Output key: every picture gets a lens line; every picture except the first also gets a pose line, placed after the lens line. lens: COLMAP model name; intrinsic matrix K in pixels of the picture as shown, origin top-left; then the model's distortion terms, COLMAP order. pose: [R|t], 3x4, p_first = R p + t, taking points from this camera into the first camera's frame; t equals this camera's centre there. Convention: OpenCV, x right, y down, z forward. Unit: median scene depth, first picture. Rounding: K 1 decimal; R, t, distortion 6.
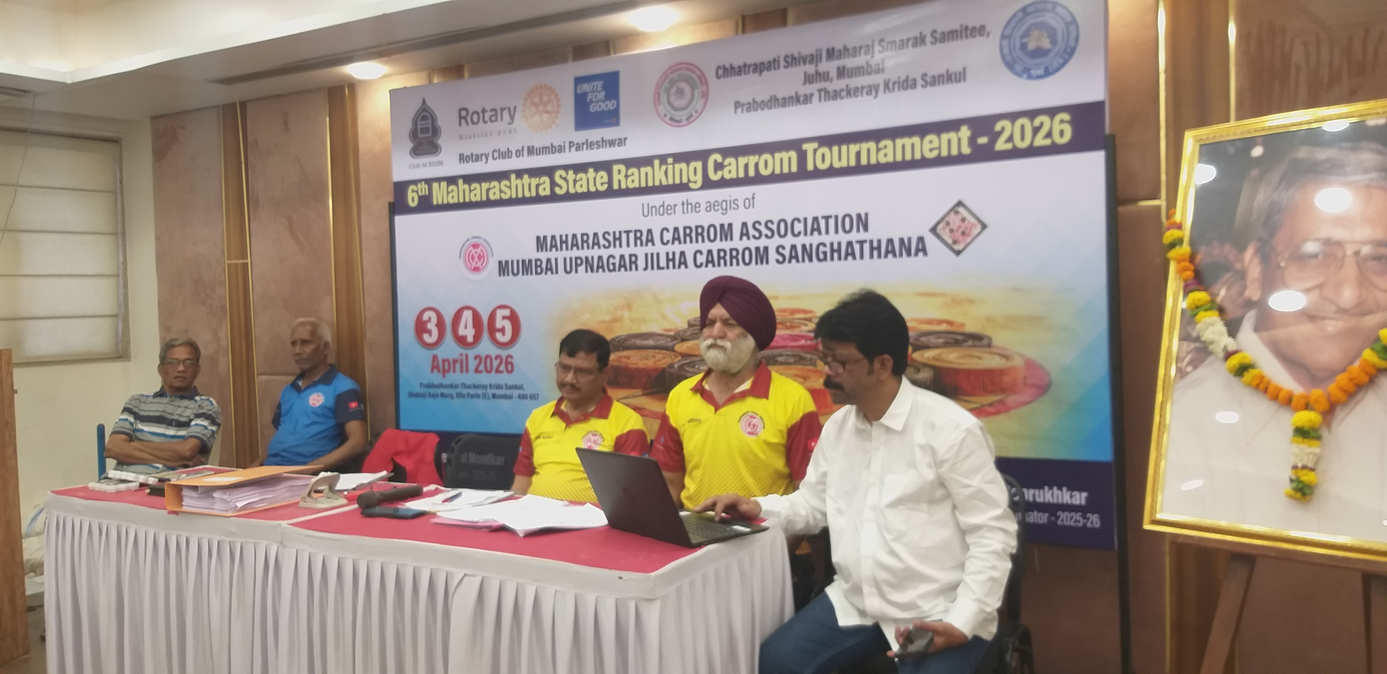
lens RADIAL K [[1091.3, 0, 685.4], [0, 1091.3, 335.4], [0, 0, 1]] dist [0.087621, -0.178183]
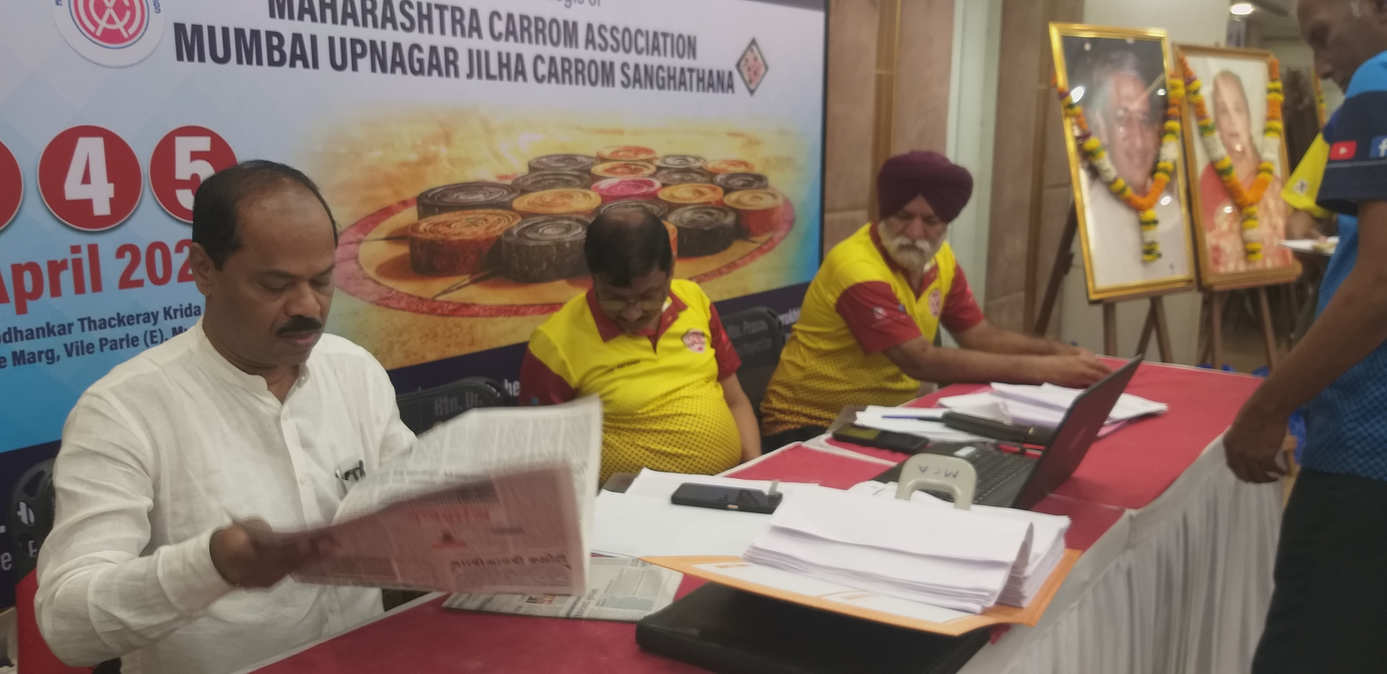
lens RADIAL K [[1091.3, 0, 685.4], [0, 1091.3, 335.4], [0, 0, 1]] dist [0.087621, -0.178183]
pose [[0.095991, -0.164717, 0.981659, -0.653295], [0.002564, 0.986251, 0.165237, -0.019178], [-0.995379, -0.013344, 0.095093, 0.823161]]
